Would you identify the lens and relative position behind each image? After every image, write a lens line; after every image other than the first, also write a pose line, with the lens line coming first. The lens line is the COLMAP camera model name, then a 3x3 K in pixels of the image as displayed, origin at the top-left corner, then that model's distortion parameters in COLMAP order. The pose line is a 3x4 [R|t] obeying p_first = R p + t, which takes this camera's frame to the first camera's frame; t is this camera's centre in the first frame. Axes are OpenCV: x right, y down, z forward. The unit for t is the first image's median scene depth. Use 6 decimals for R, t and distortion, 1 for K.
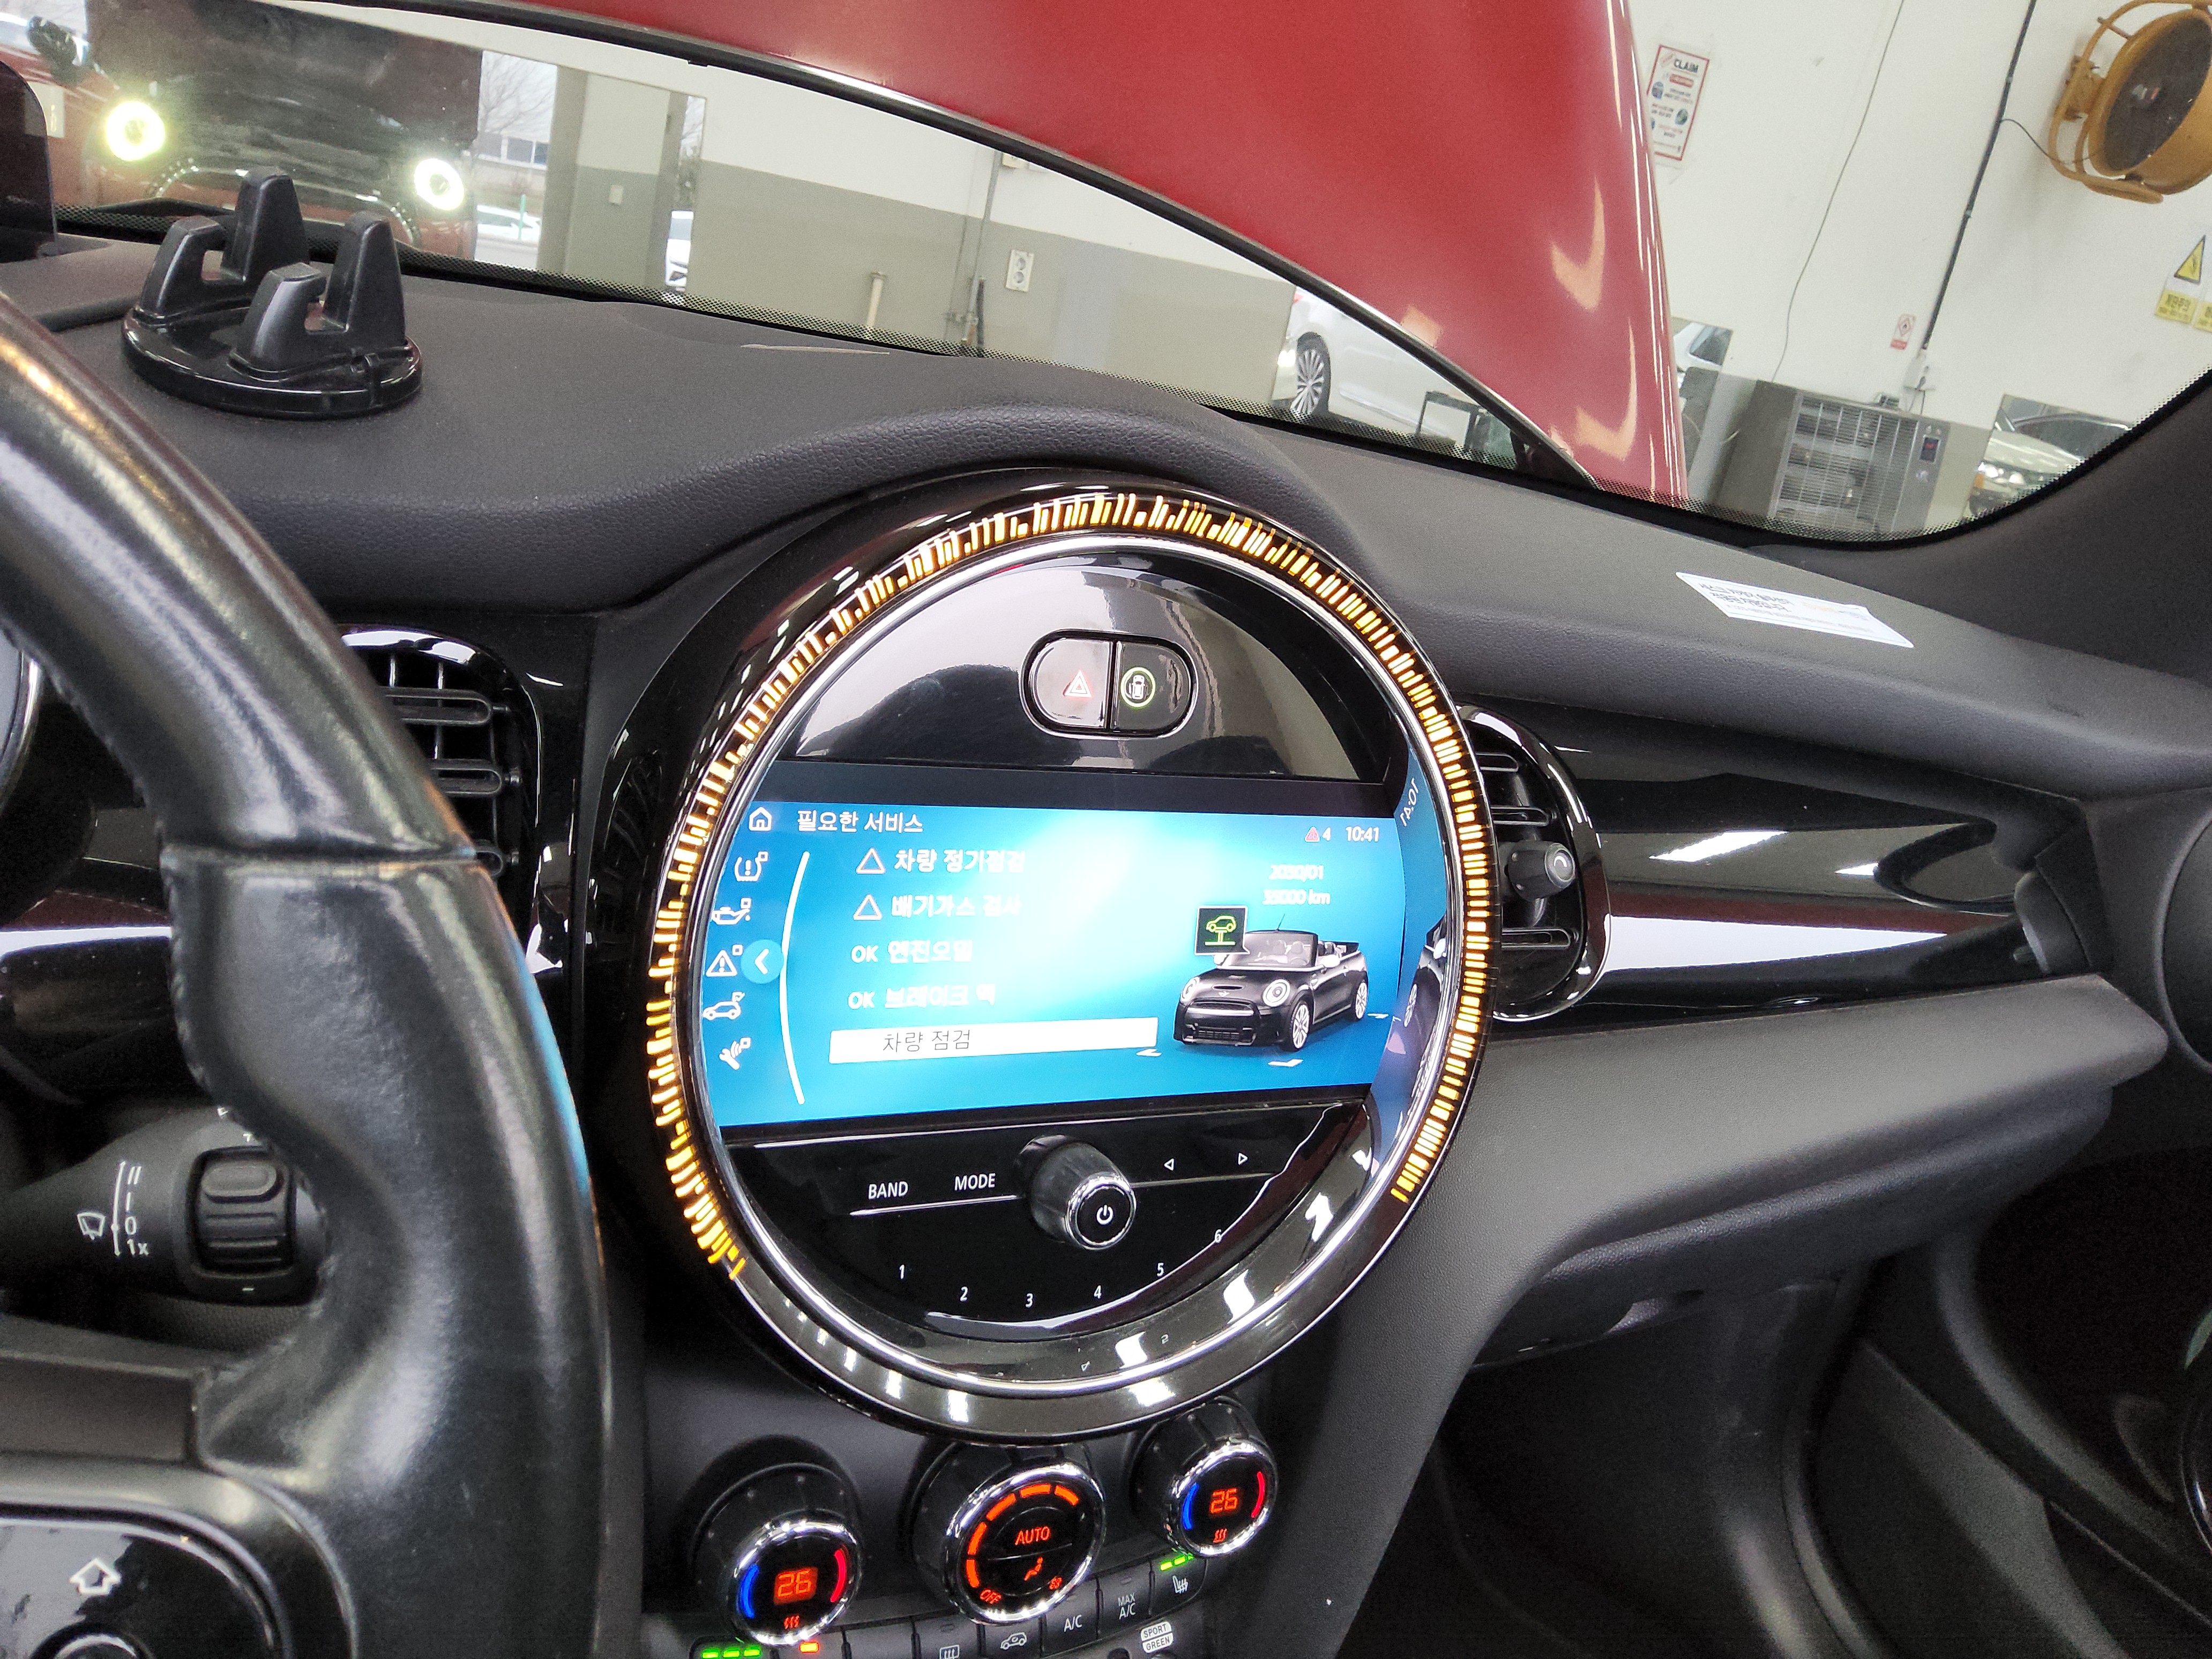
lens RADIAL K [[1644.4, 0, 1111.6], [0, 1644.4, 793.8], [0, 0, 1]] dist [0.123635, -0.222738]
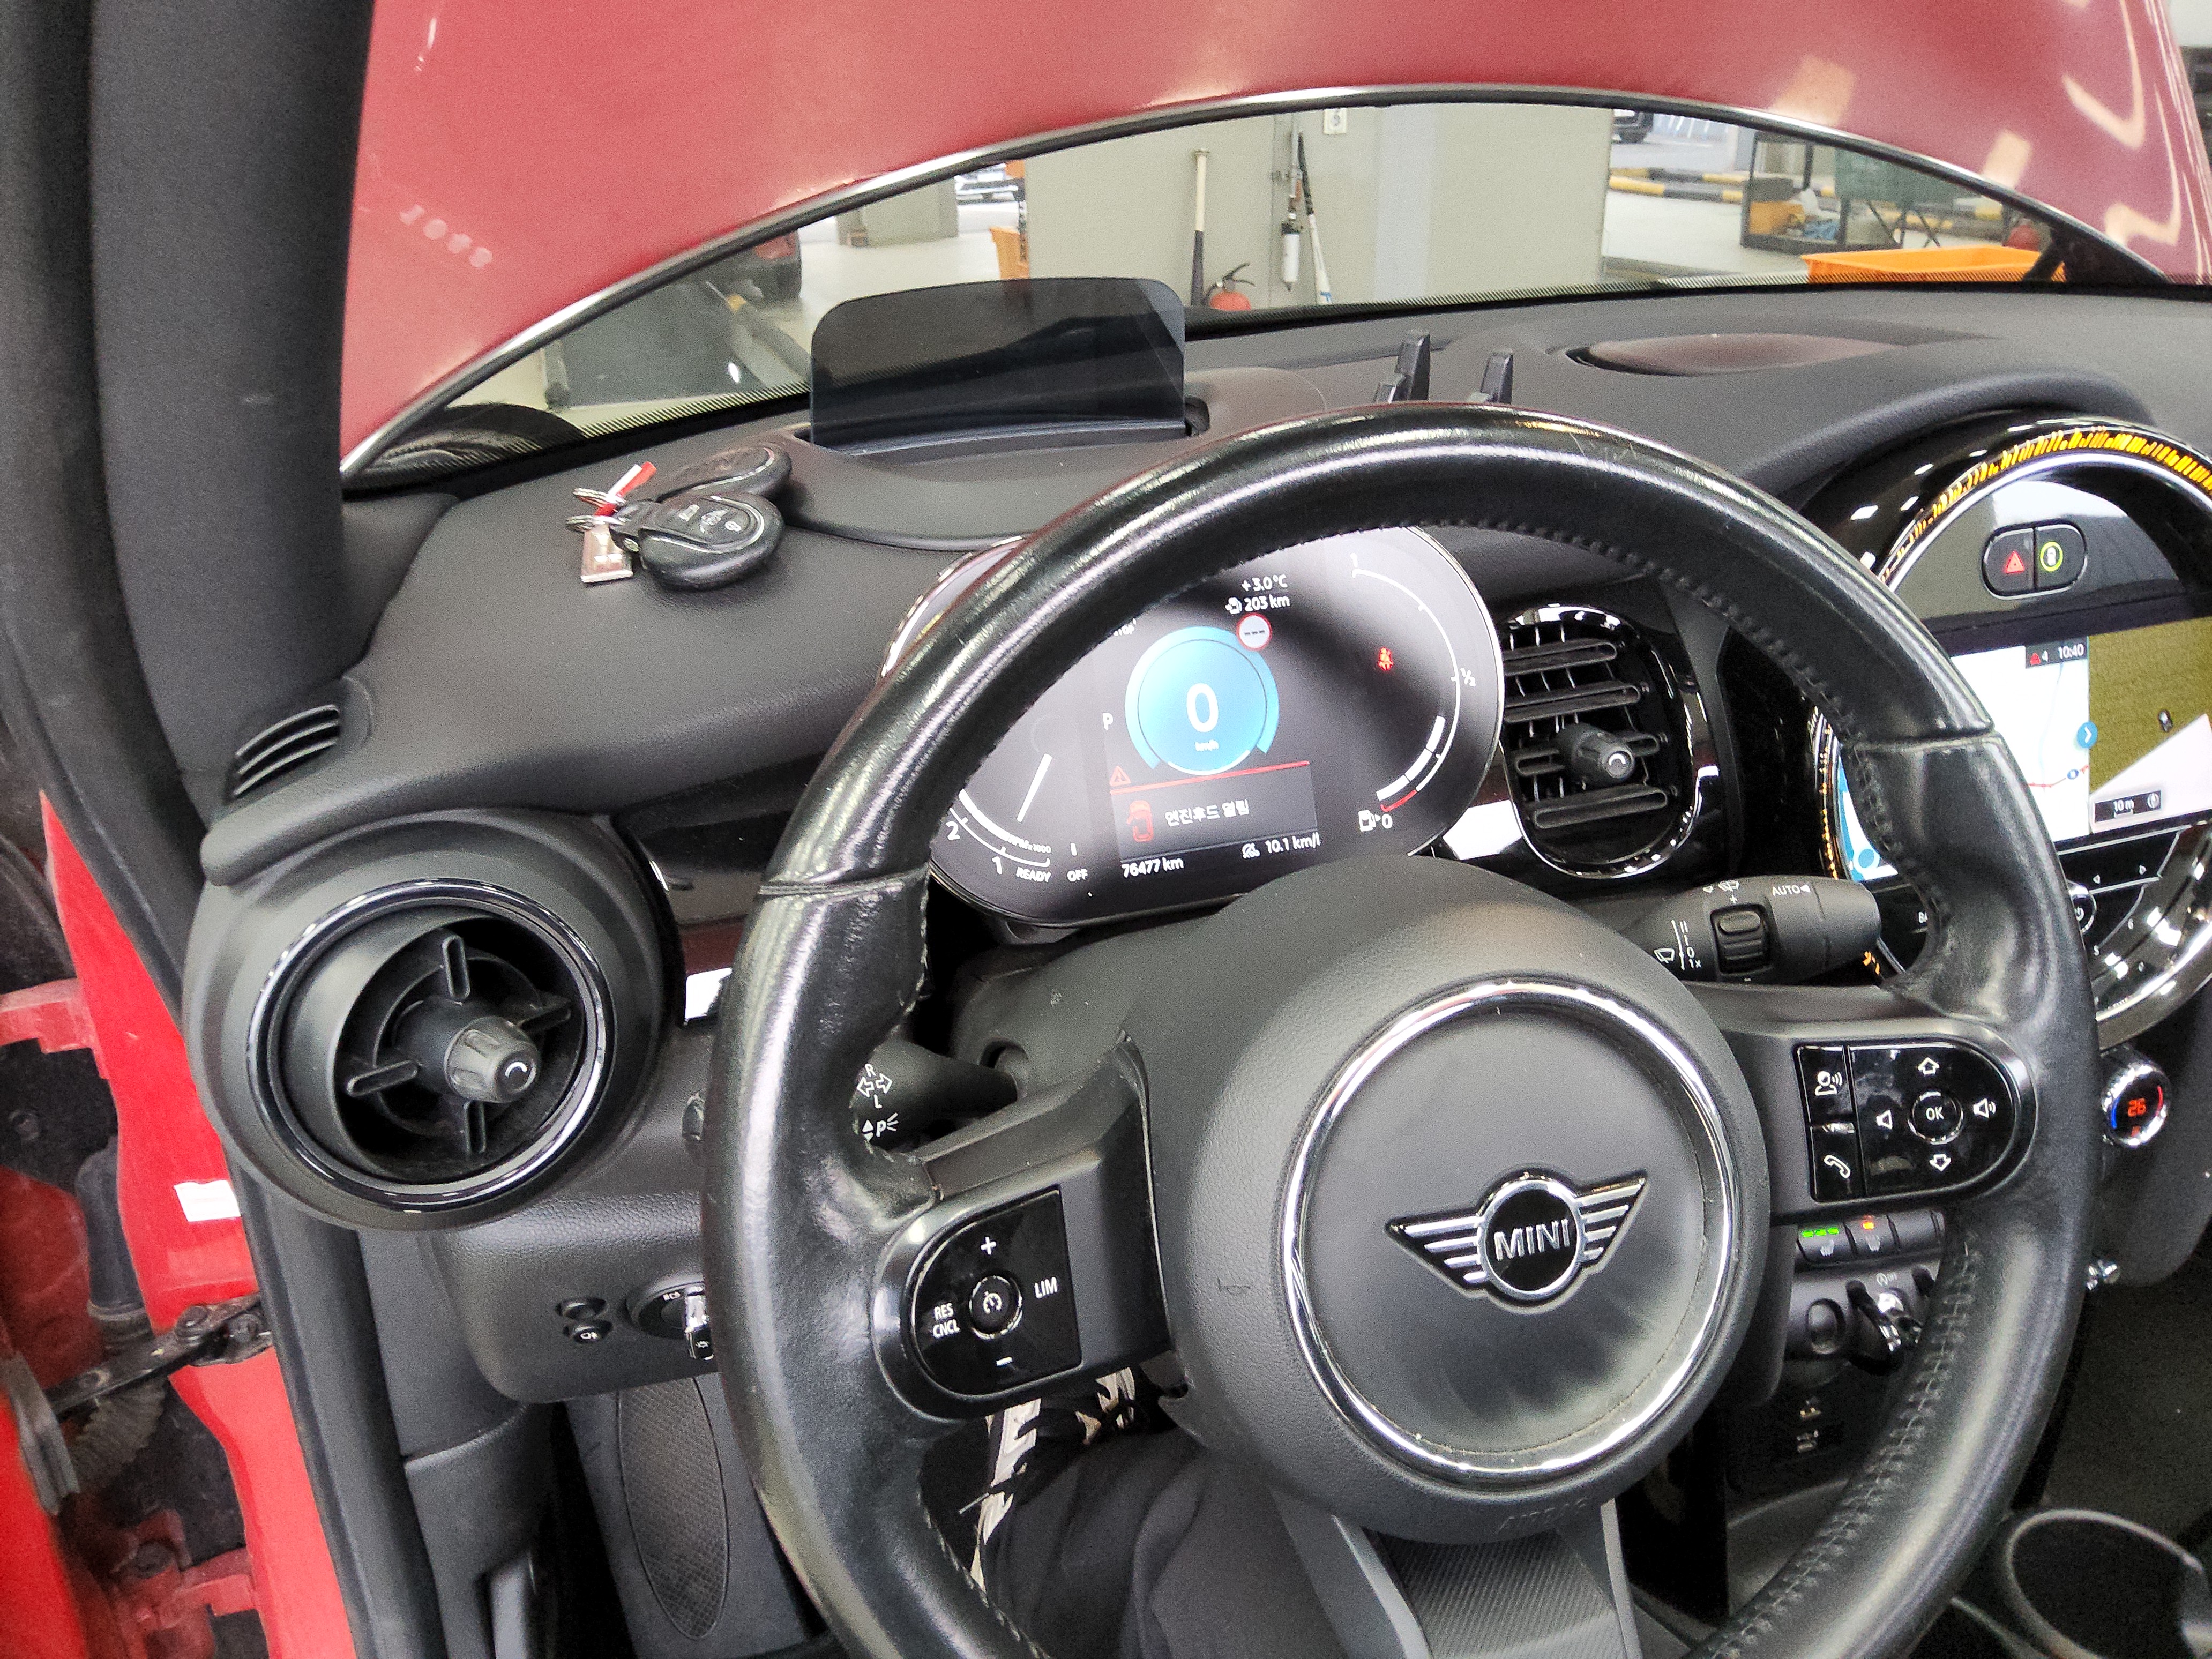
lens RADIAL K [[1644.4, 0, 1111.6], [0, 1644.4, 793.8], [0, 0, 1]] dist [0.123635, -0.222738]
pose [[0.967196, -0.151809, -0.203680, -0.523789], [0.169730, 0.982745, 0.073511, -0.109804], [0.189006, -0.105671, 0.976274, -0.618931]]
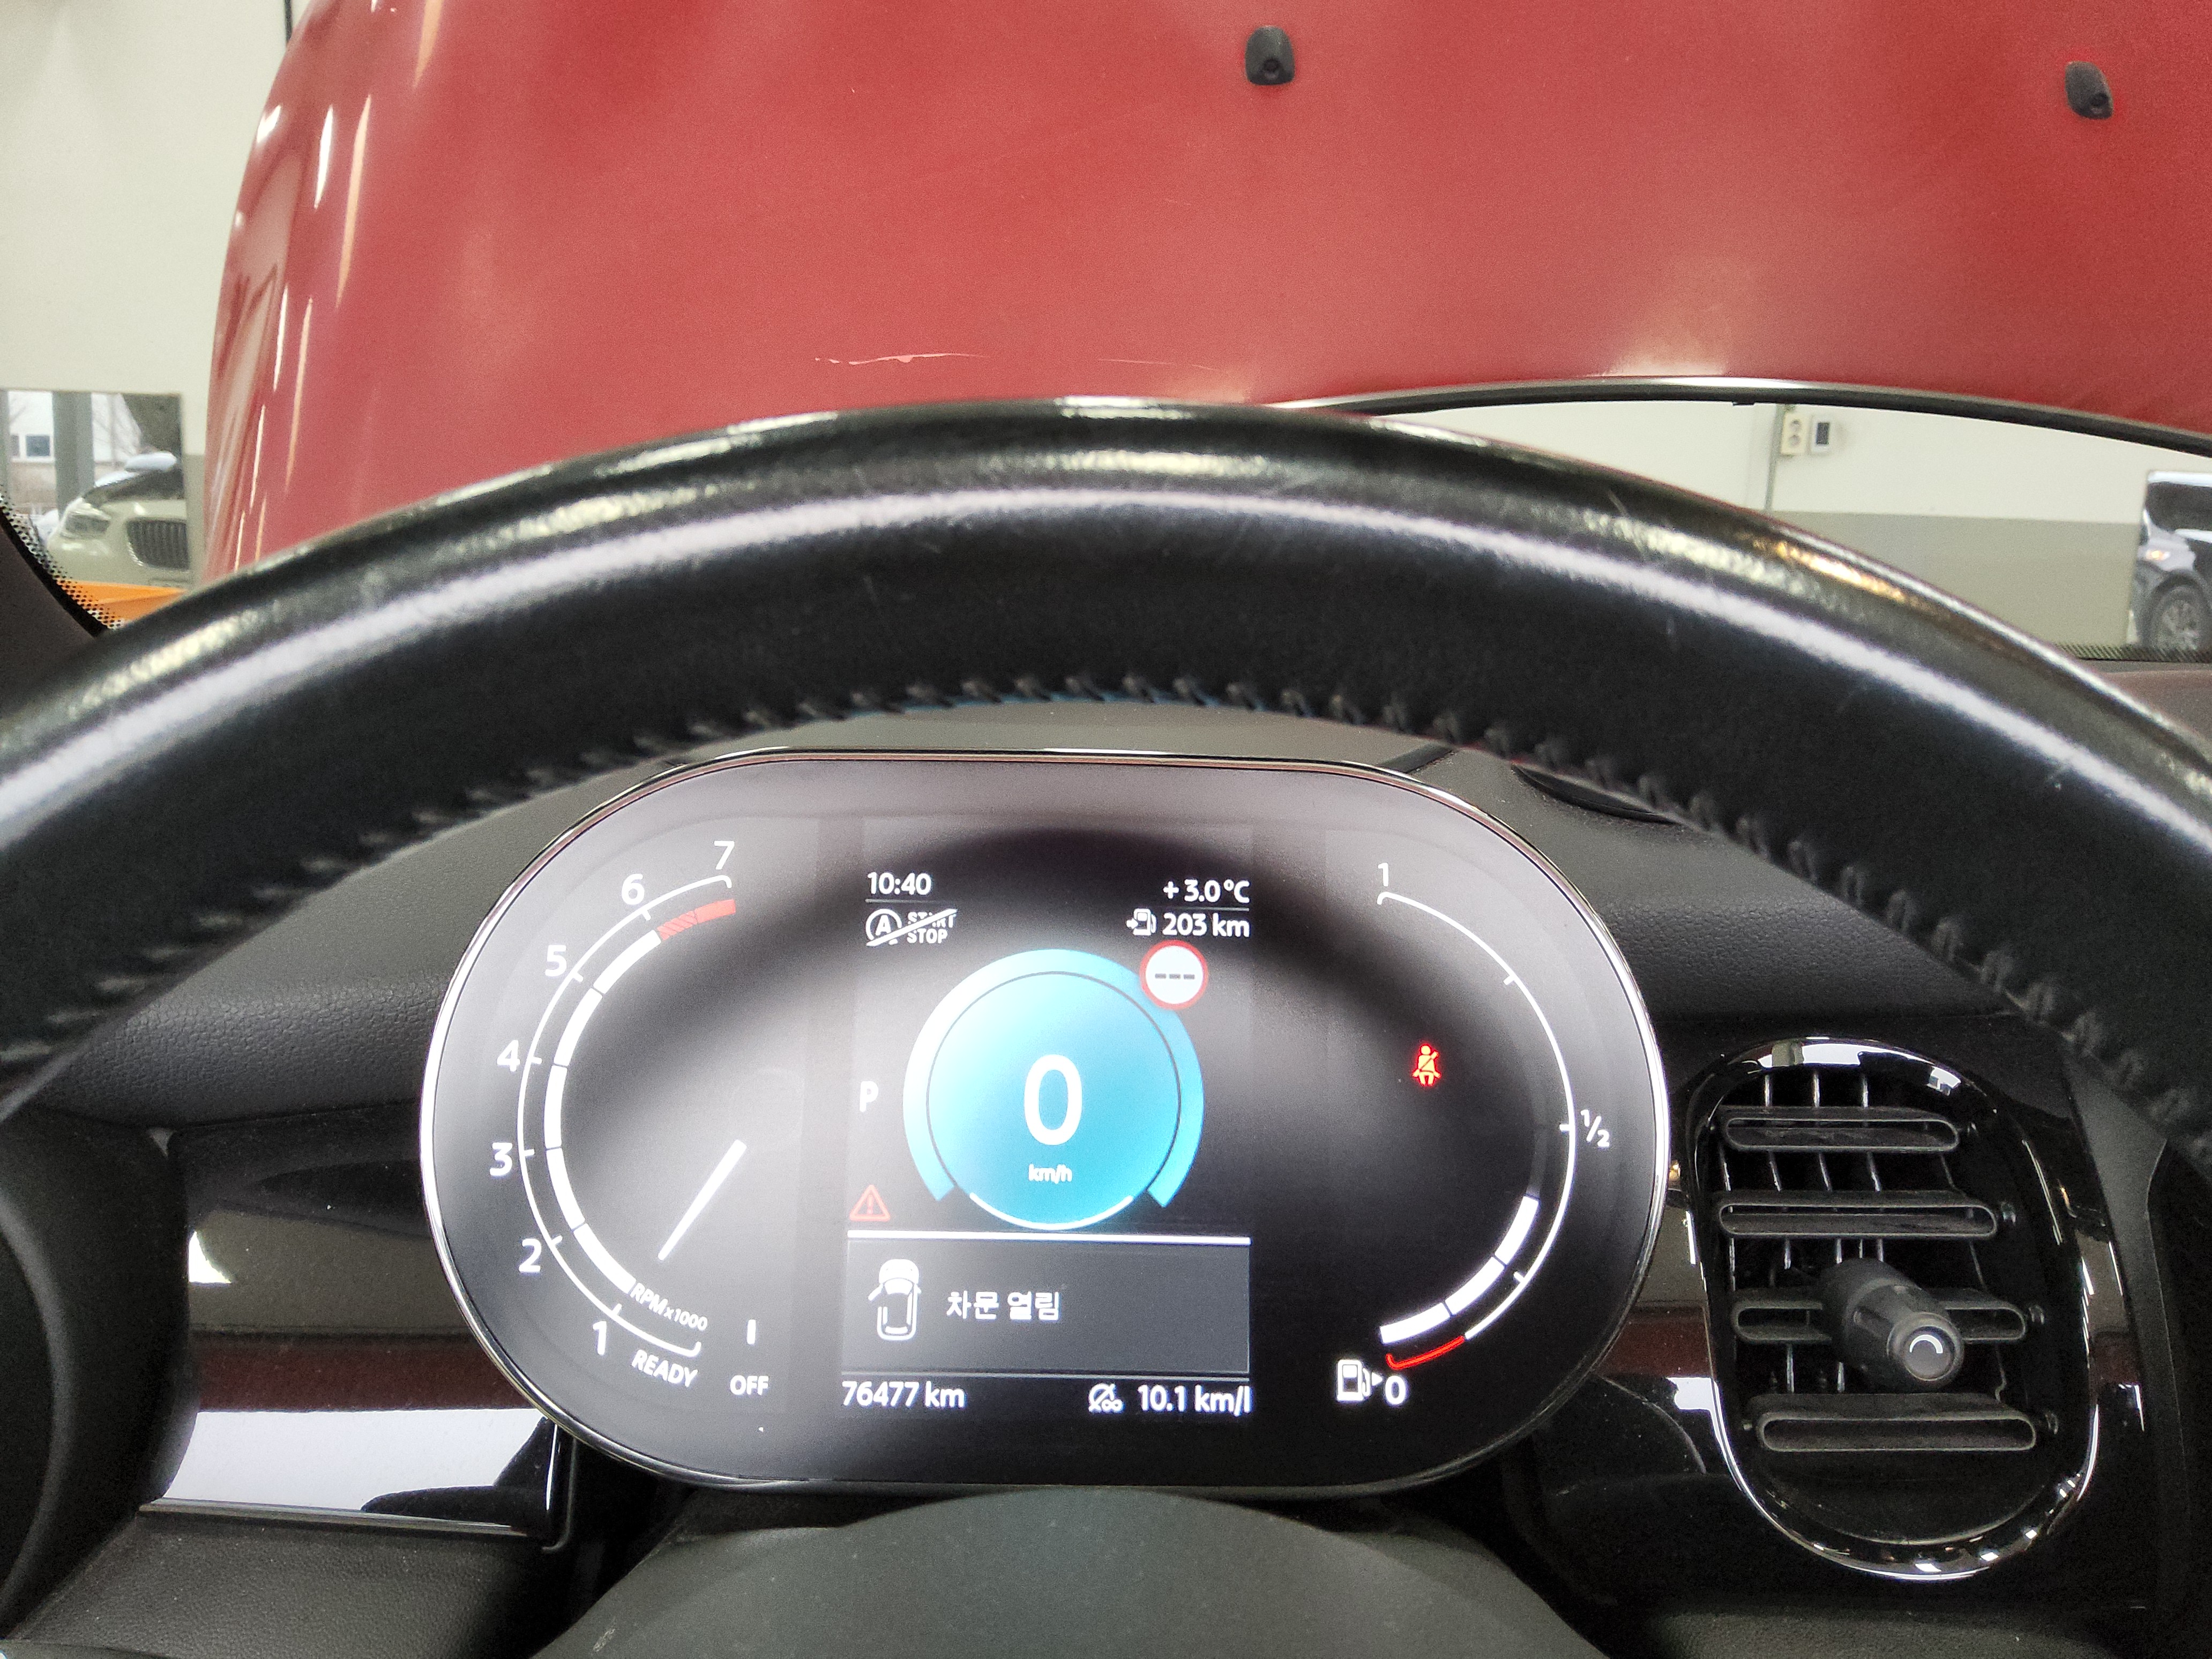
lens RADIAL K [[1644.4, 0, 1111.6], [0, 1644.4, 793.8], [0, 0, 1]] dist [0.123635, -0.222738]
pose [[0.906987, -0.091780, -0.411037, -0.390621], [0.015240, 0.982479, -0.185749, -0.067372], [0.420883, 0.162208, 0.892494, 0.014295]]
